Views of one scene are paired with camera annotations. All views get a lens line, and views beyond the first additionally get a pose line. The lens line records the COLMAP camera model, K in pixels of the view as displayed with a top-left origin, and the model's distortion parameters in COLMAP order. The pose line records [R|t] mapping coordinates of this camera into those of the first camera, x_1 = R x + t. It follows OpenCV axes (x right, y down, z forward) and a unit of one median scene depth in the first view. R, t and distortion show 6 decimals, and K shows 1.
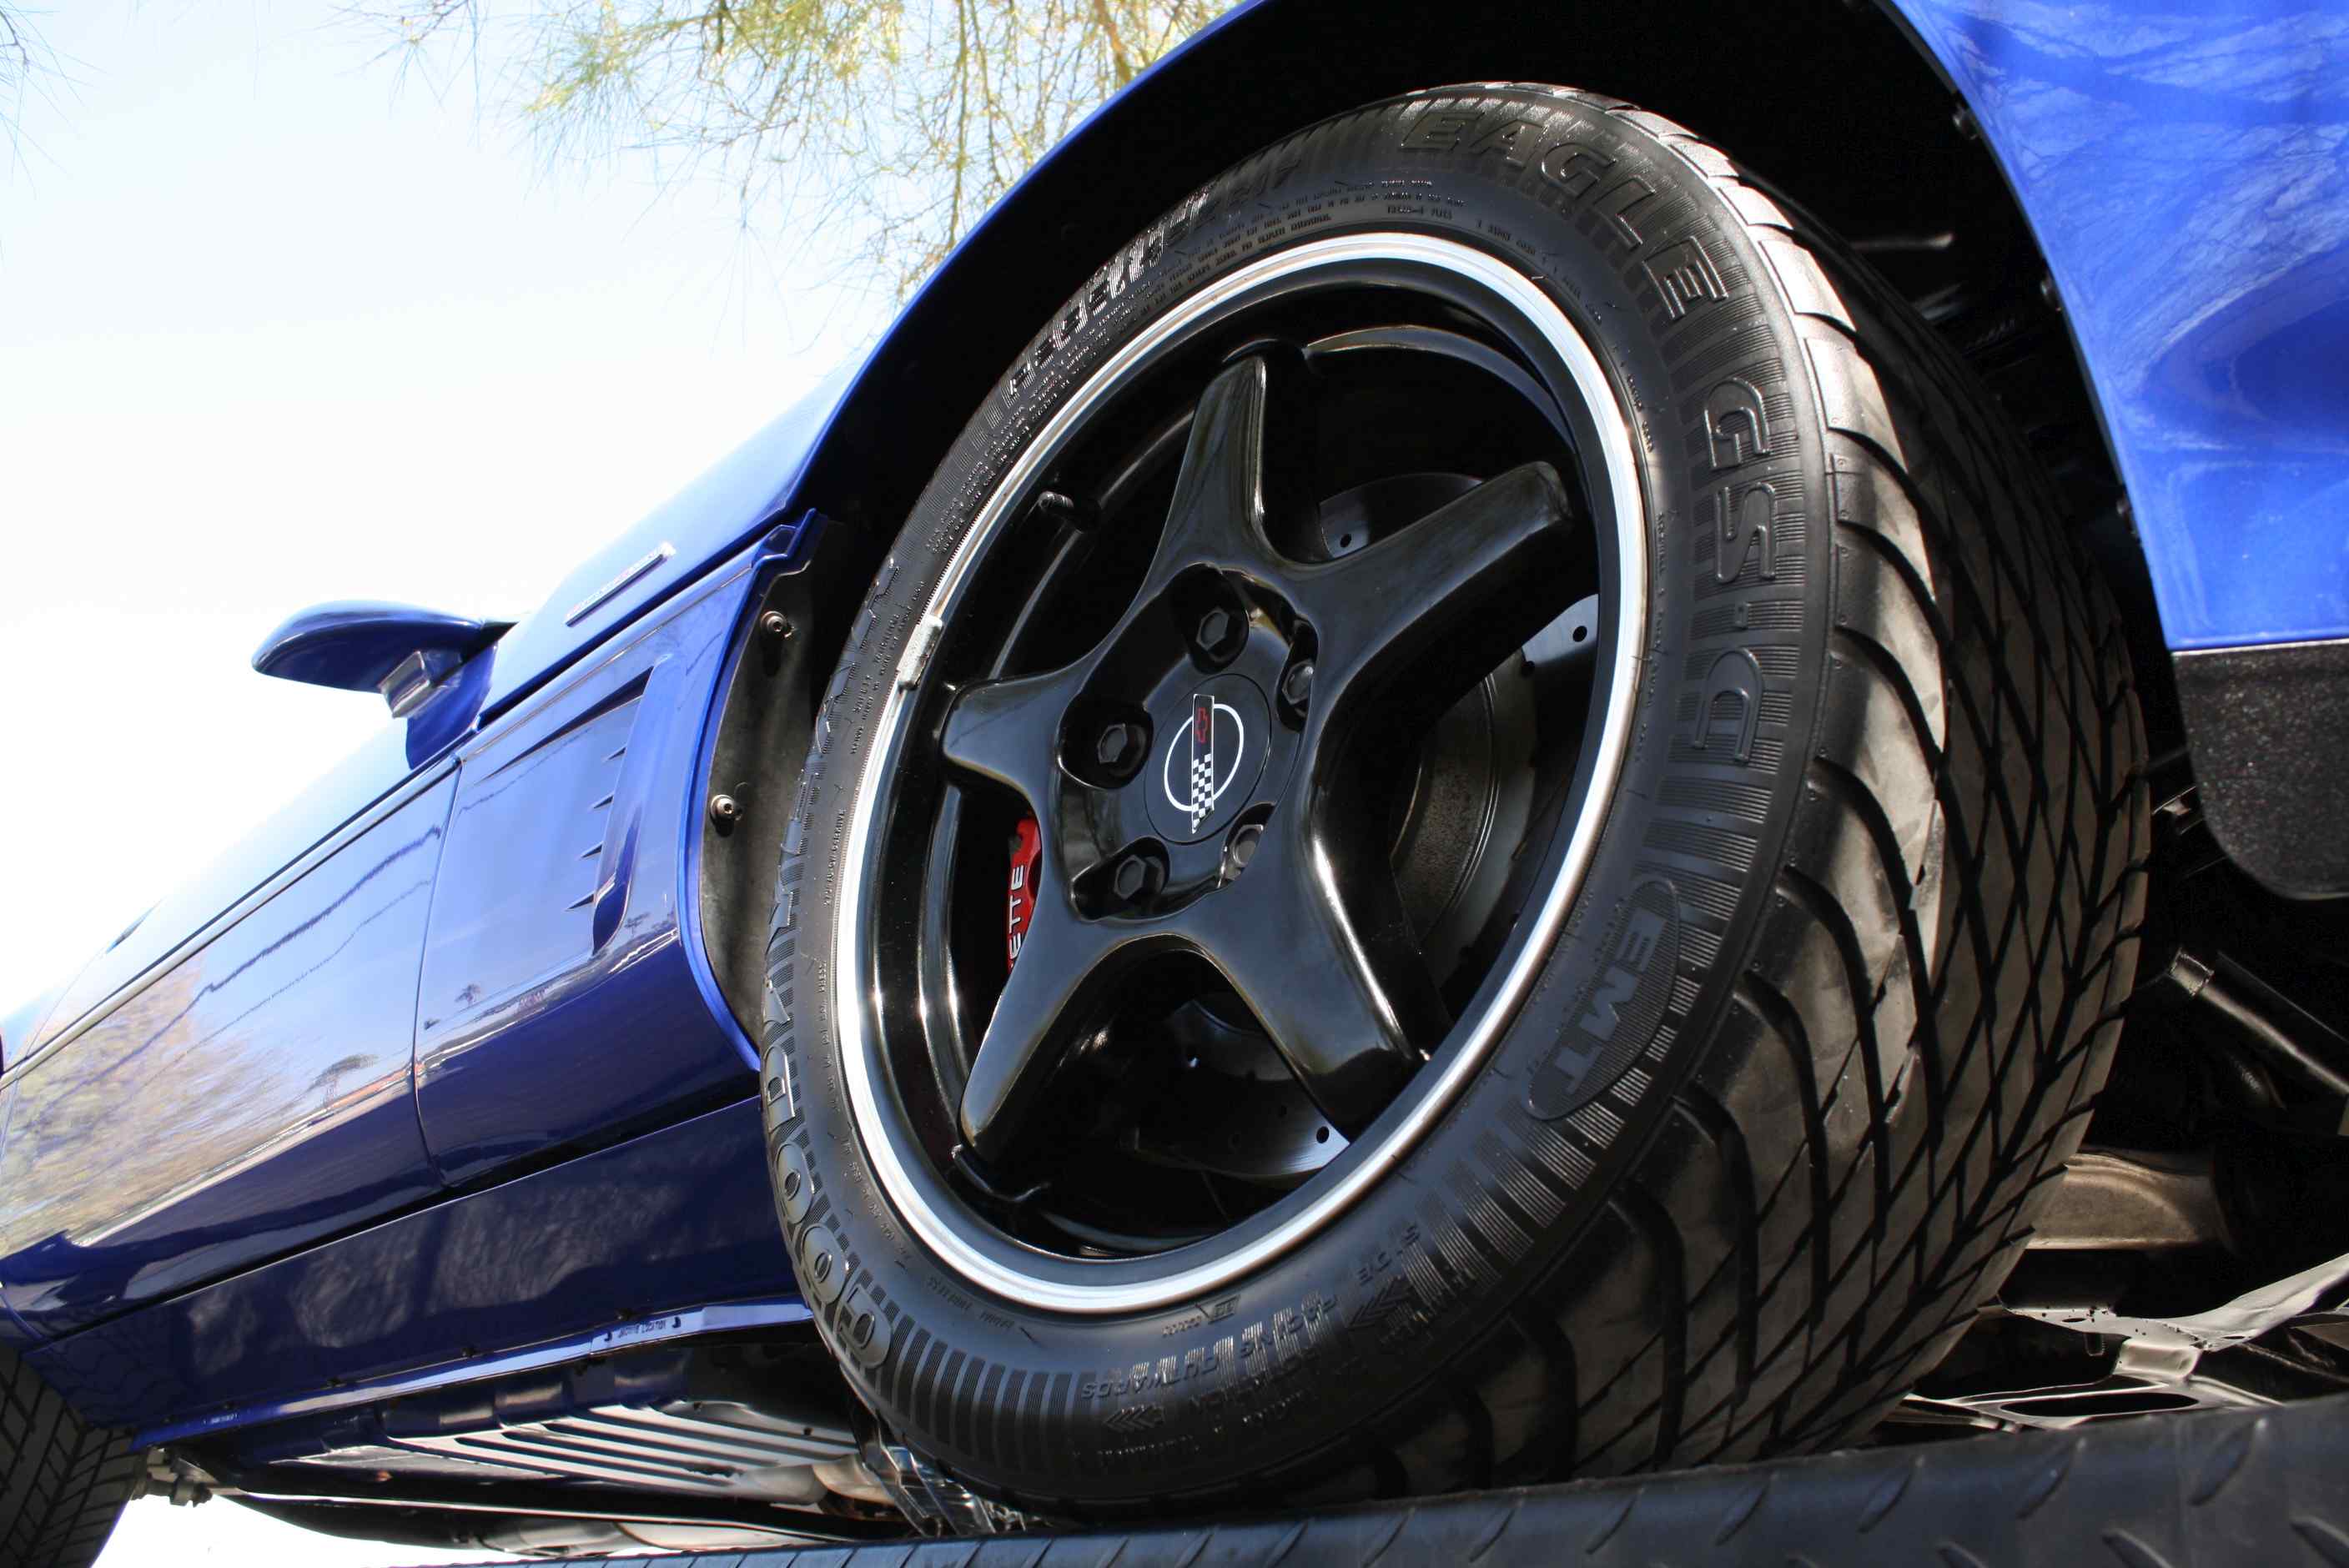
lens RADIAL K [[2522.7, 0, 1172.8], [0, 2522.7, 570.4], [0, 0, 1]] dist [-0.226261, 0.312281]
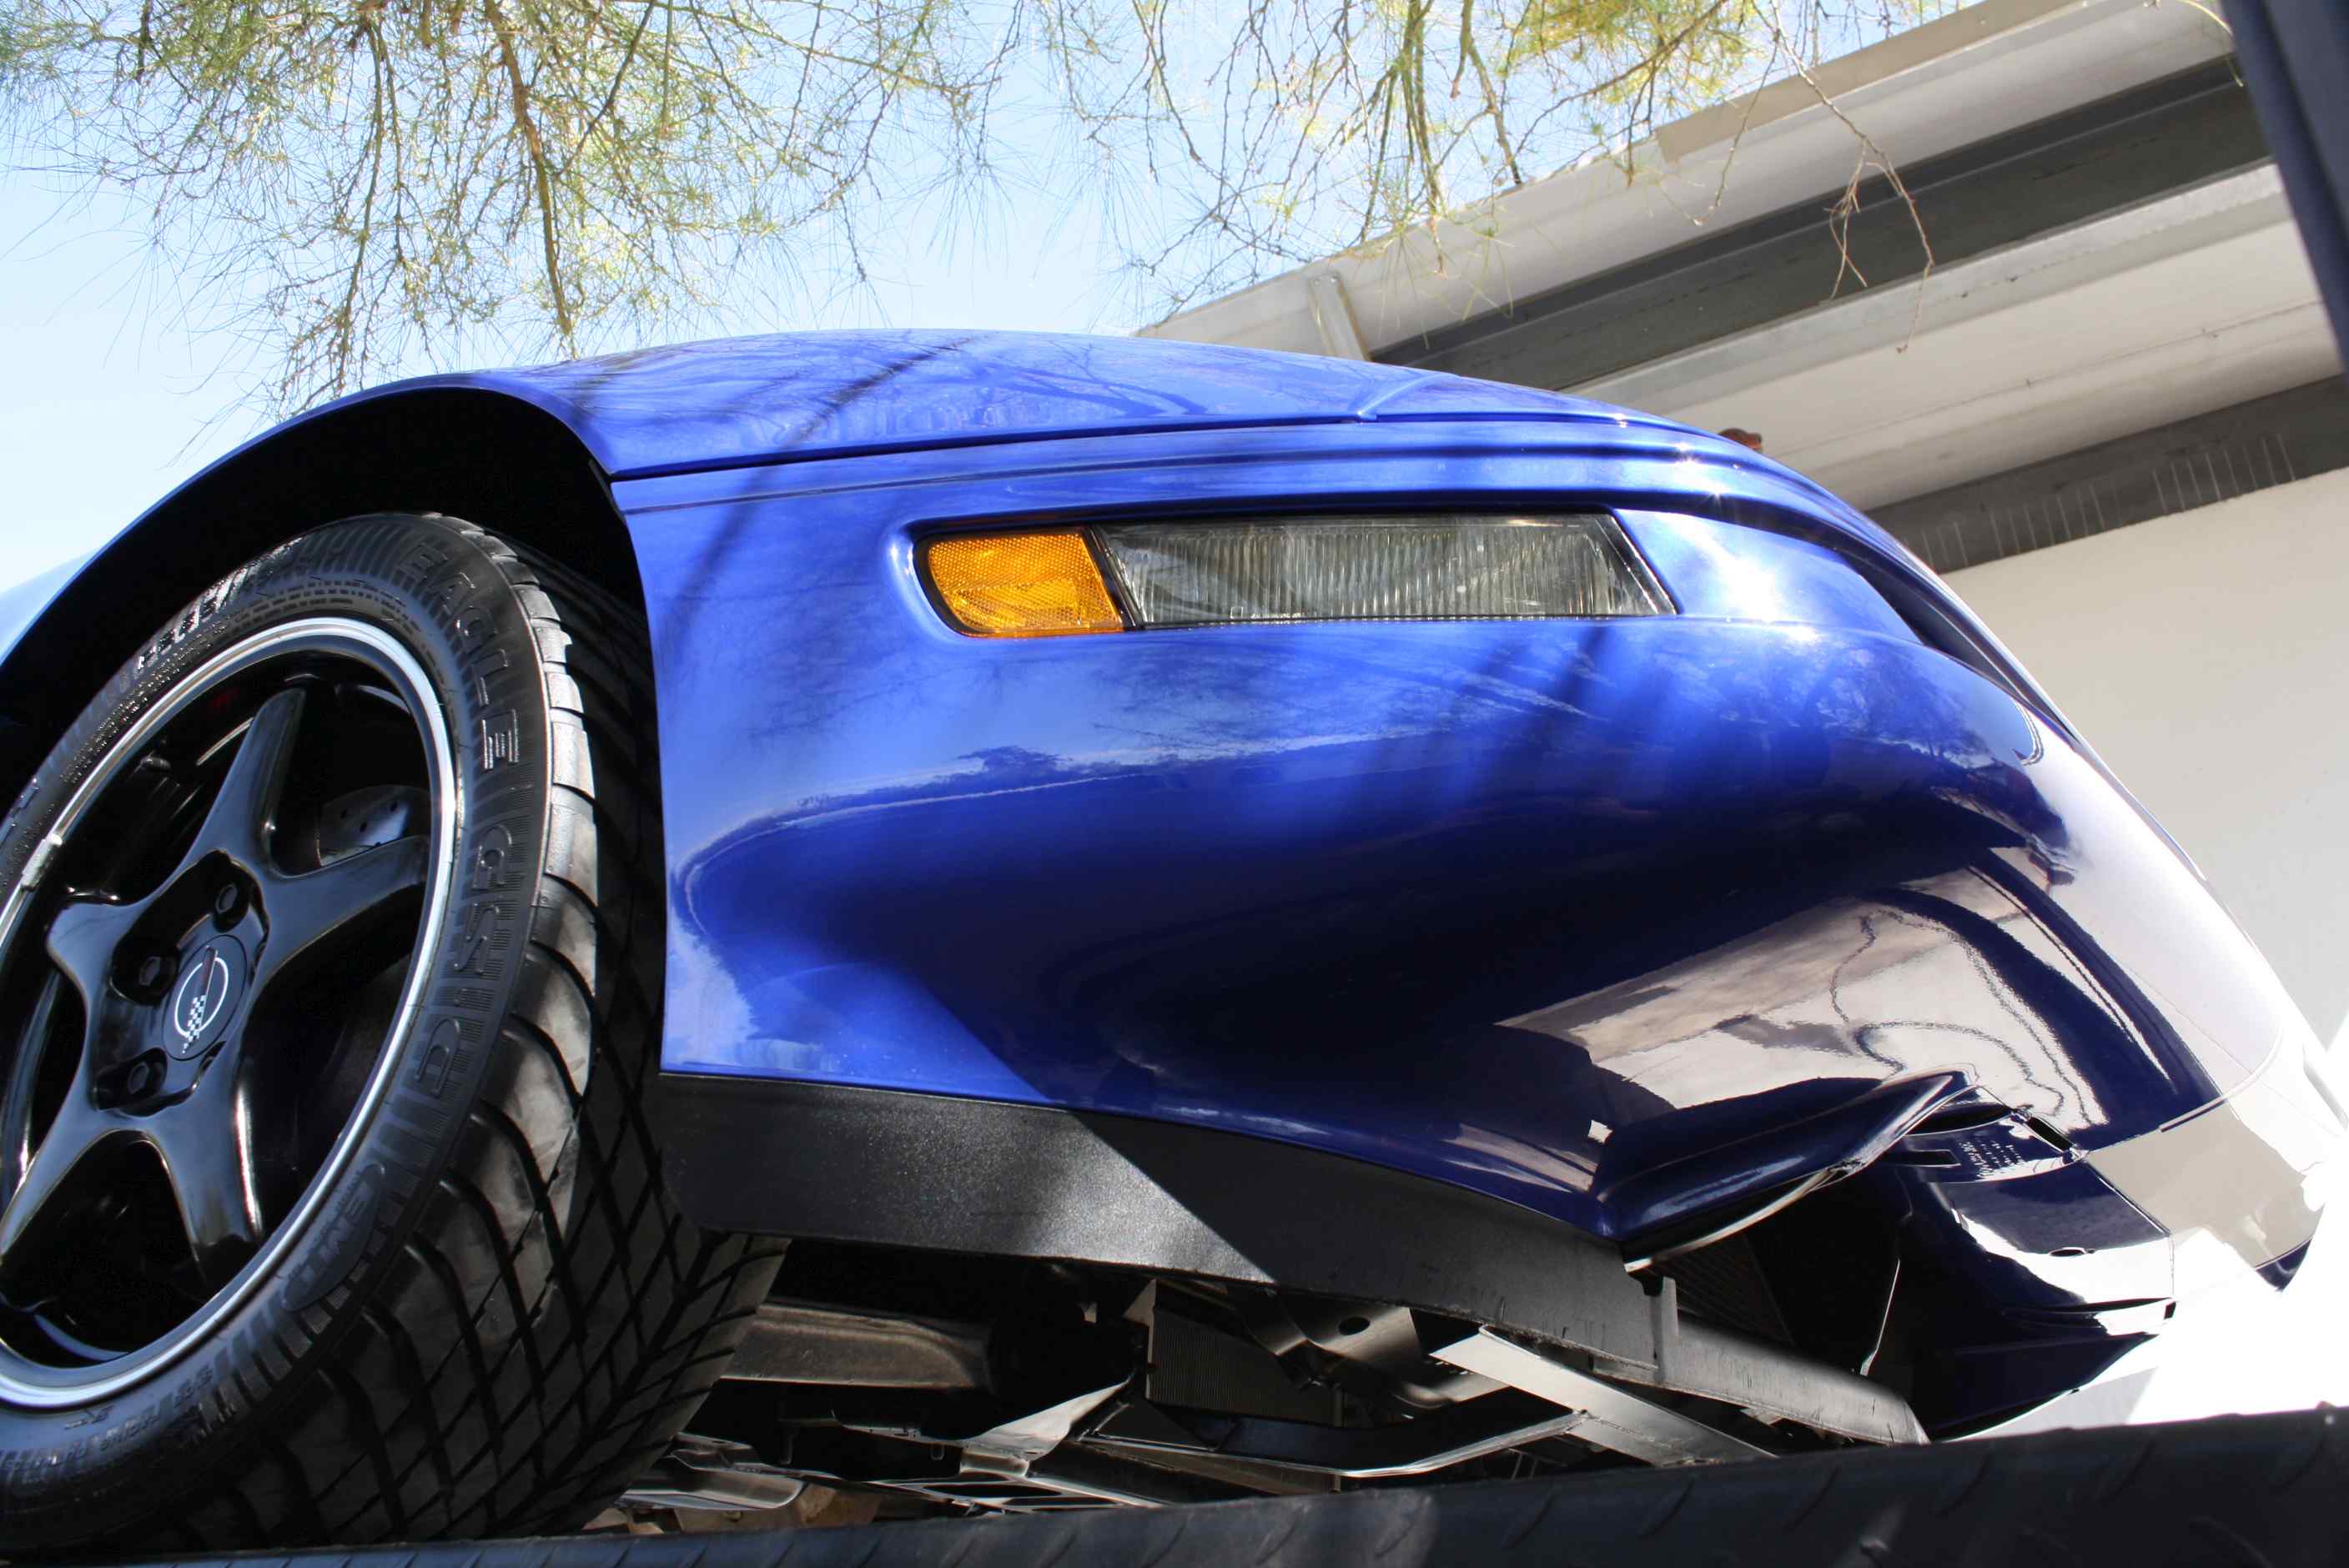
lens RADIAL K [[2315.9, 0, 1166.3], [0, 2315.9, 782.3], [0, 0, 1]] dist [-0.141985, 0.150919]
pose [[0.957812, 0.106025, 0.267125, 0.245615], [-0.118376, 0.992500, 0.030517, -0.199783], [-0.261886, -0.060851, 0.963179, -0.446994]]
